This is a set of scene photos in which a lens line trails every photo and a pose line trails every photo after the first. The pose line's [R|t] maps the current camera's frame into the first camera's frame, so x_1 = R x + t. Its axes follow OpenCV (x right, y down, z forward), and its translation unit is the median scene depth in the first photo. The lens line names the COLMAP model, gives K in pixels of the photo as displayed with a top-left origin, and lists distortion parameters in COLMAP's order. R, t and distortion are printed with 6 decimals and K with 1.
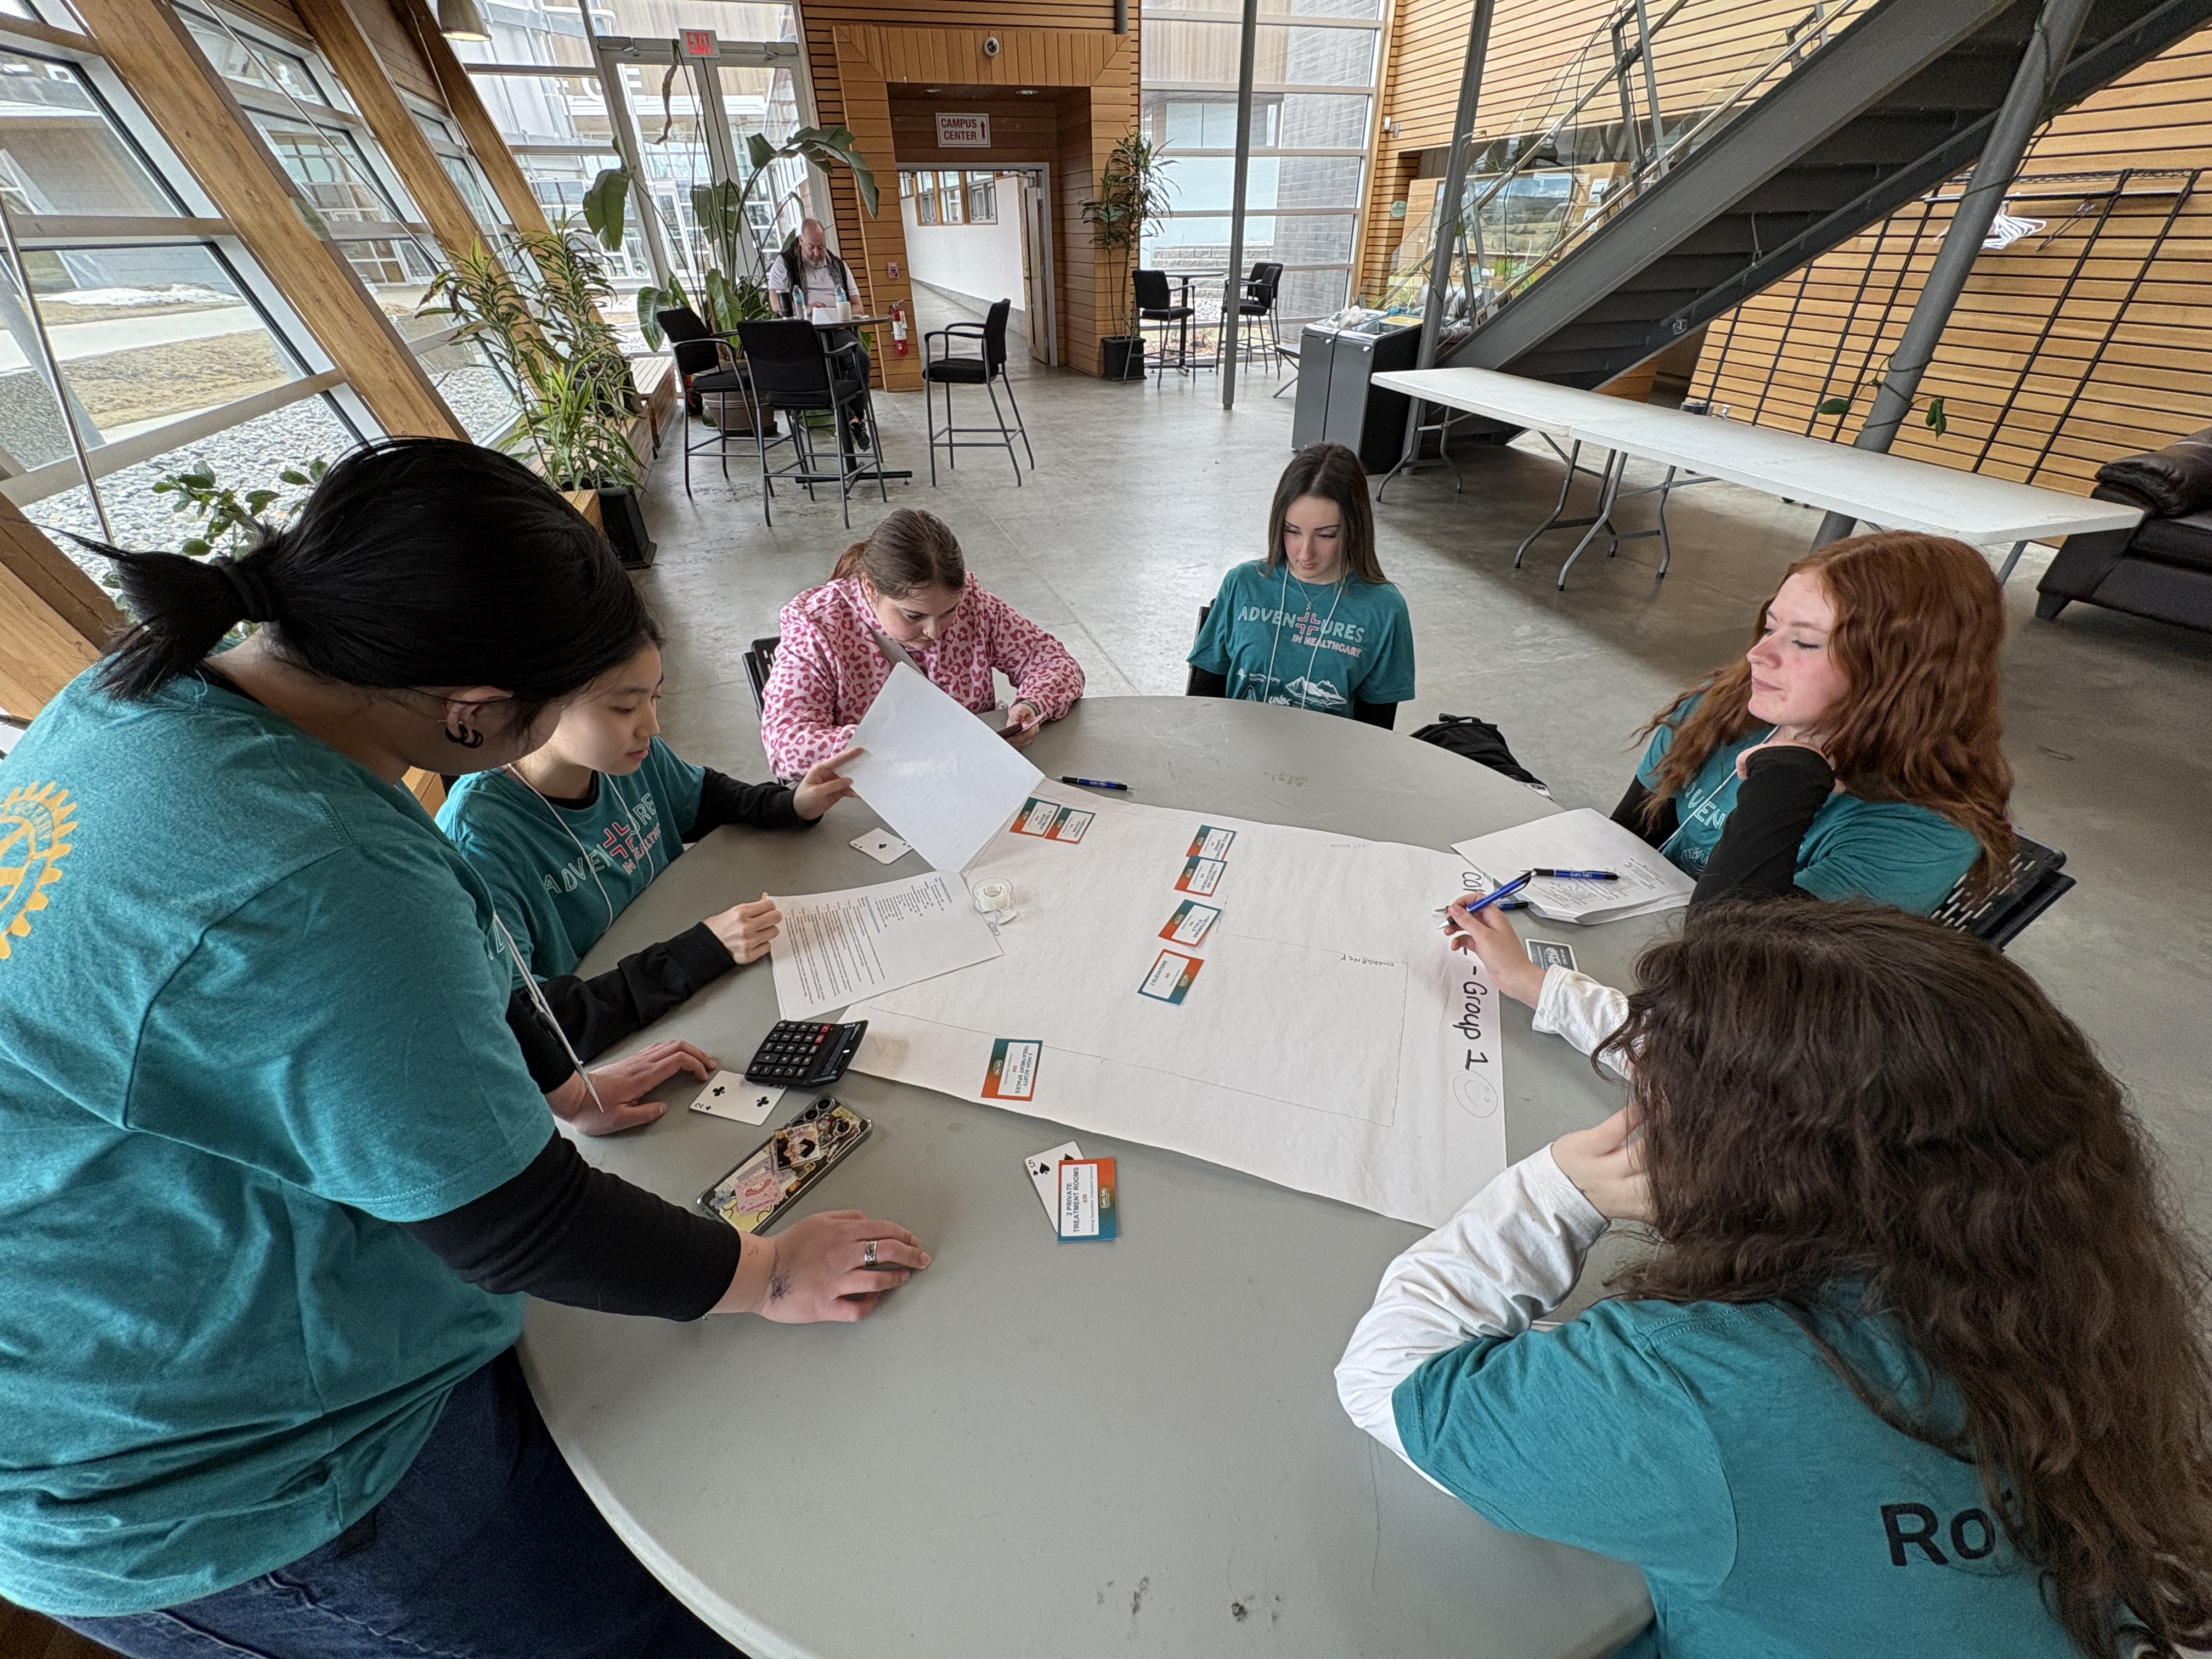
lens RADIAL K [[879.6, 0, 1103.3], [0, 879.6, 839.9], [0, 0, 1]] dist [-0.002876, -0.000607]
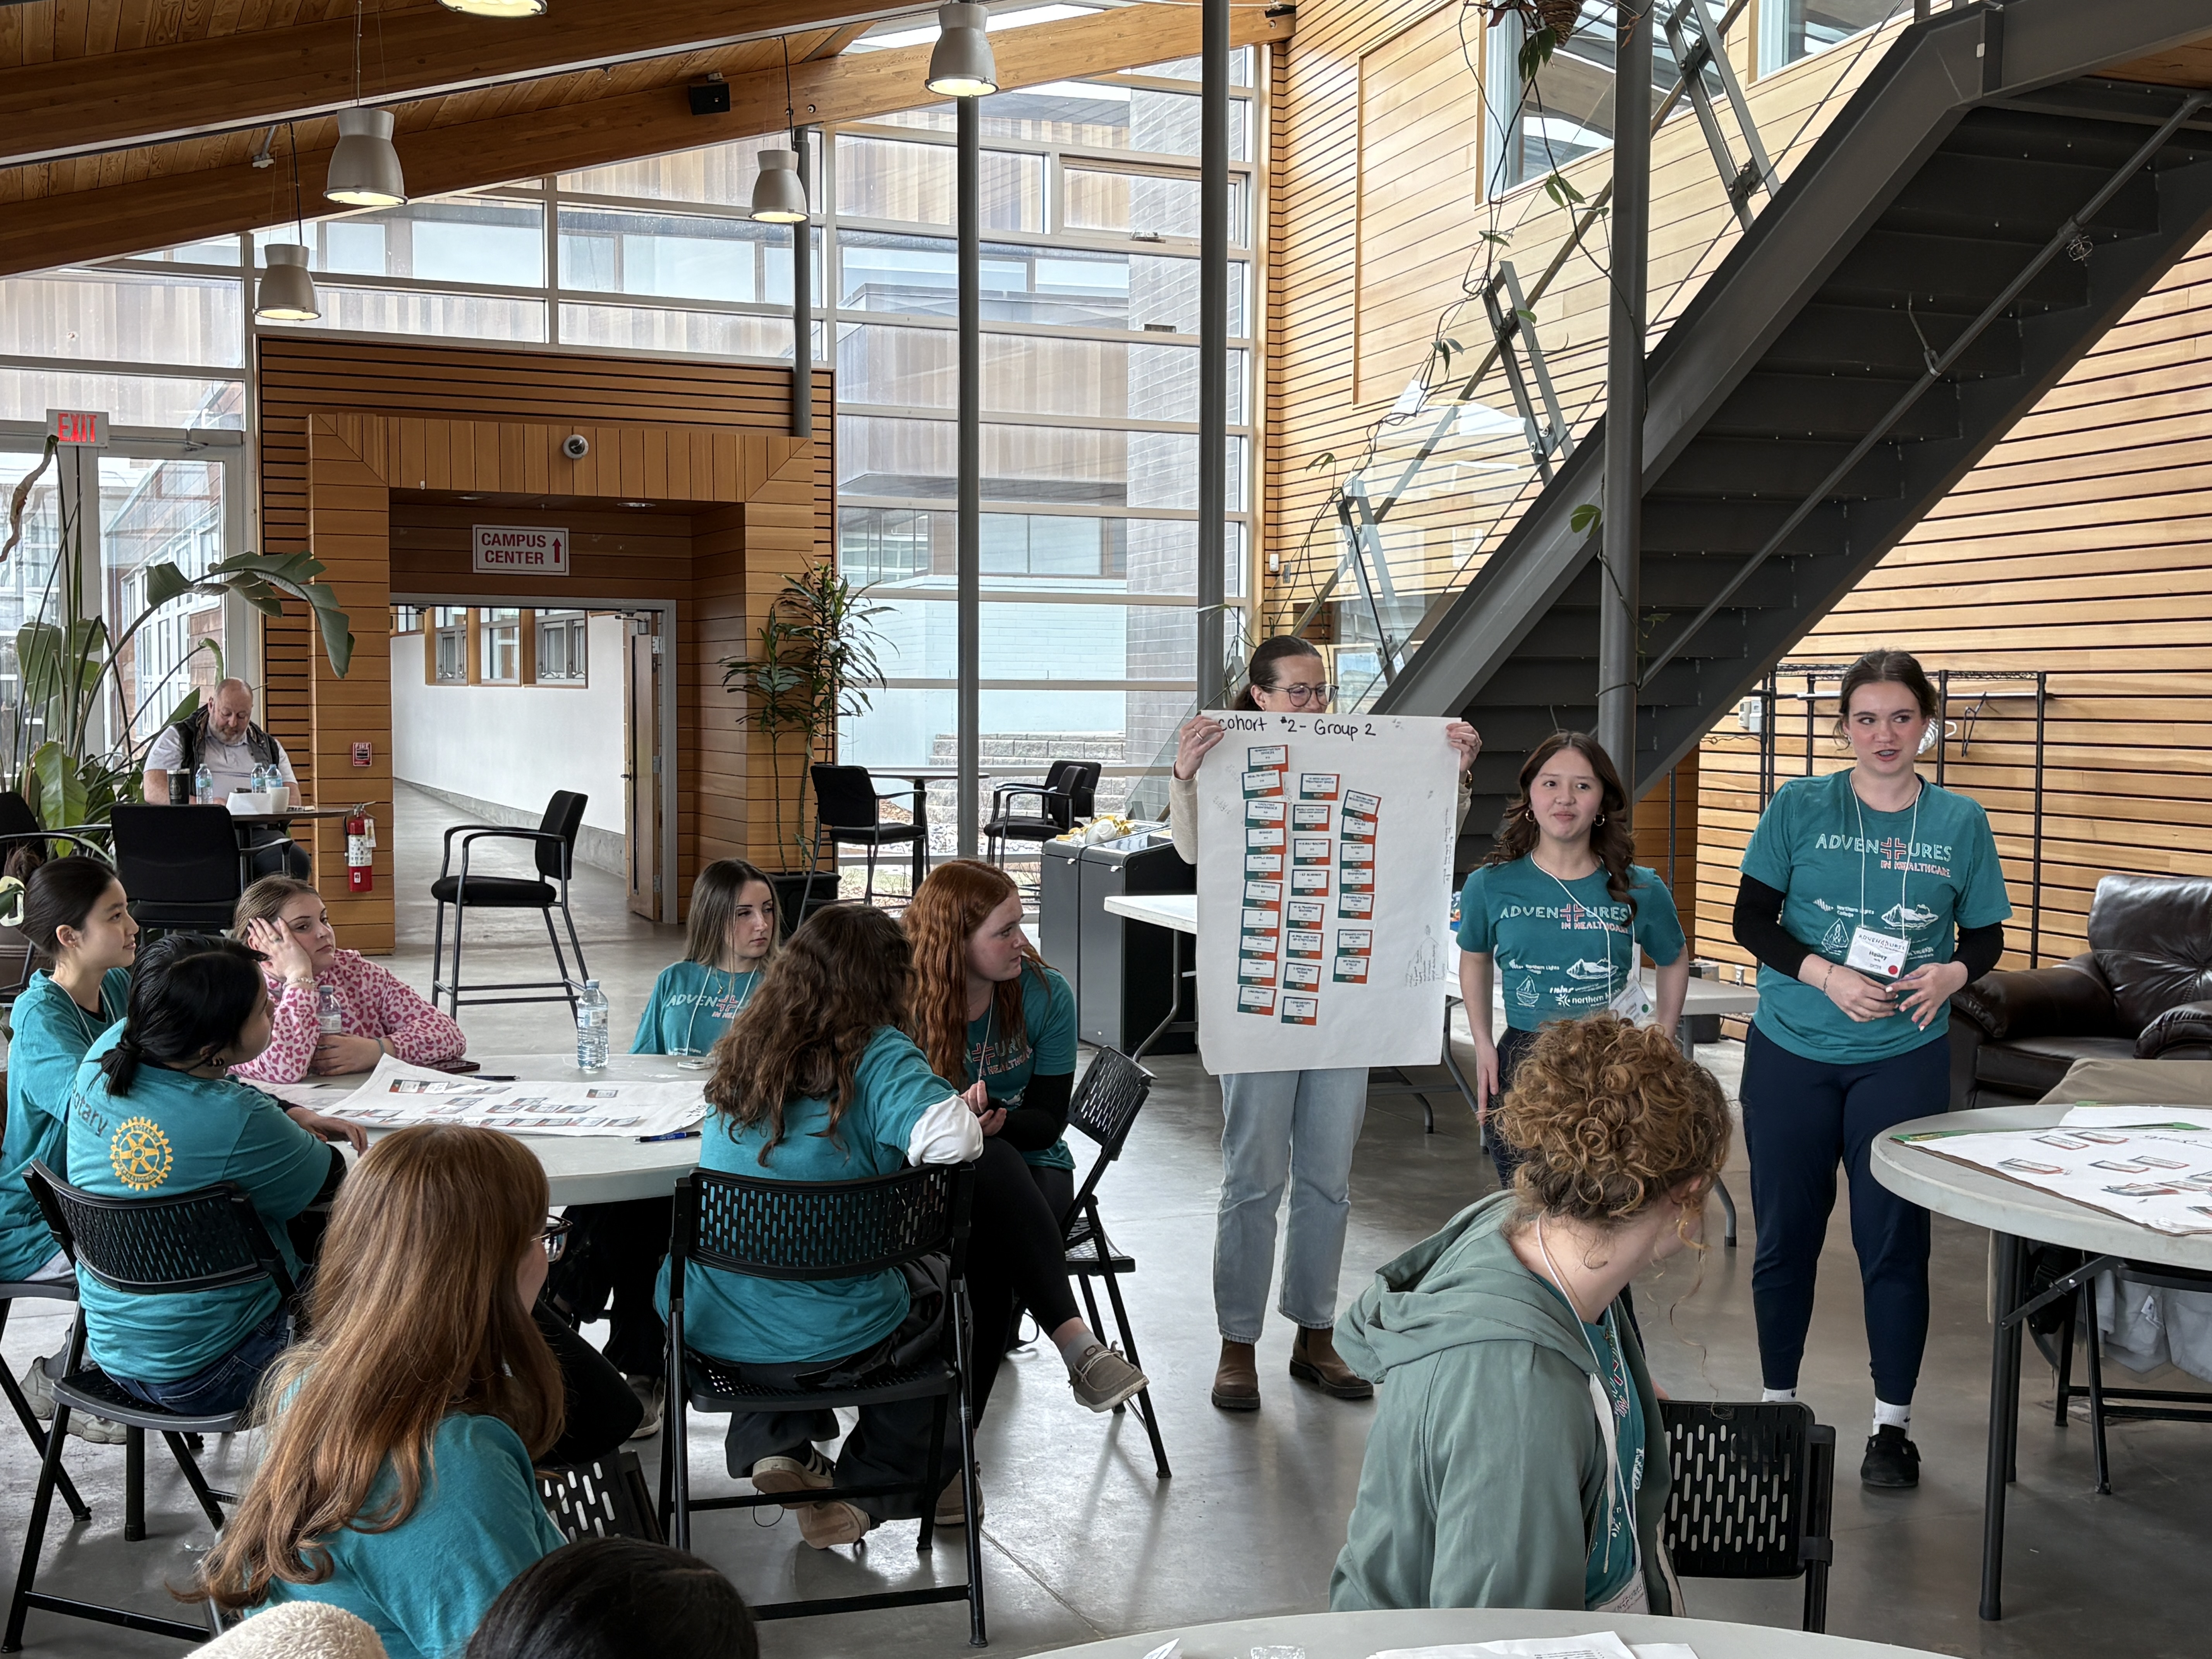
lens RADIAL K [[2547.3, 0, 1108.8], [0, 2547.3, 834.1], [0, 0, 1]] dist [0.064216, 0.000000]
pose [[0.995999, 0.020489, 0.086981, 0.081805], [0.028451, 0.850004, -0.526007, 0.232815], [-0.084712, 0.526377, 0.846021, -0.343054]]
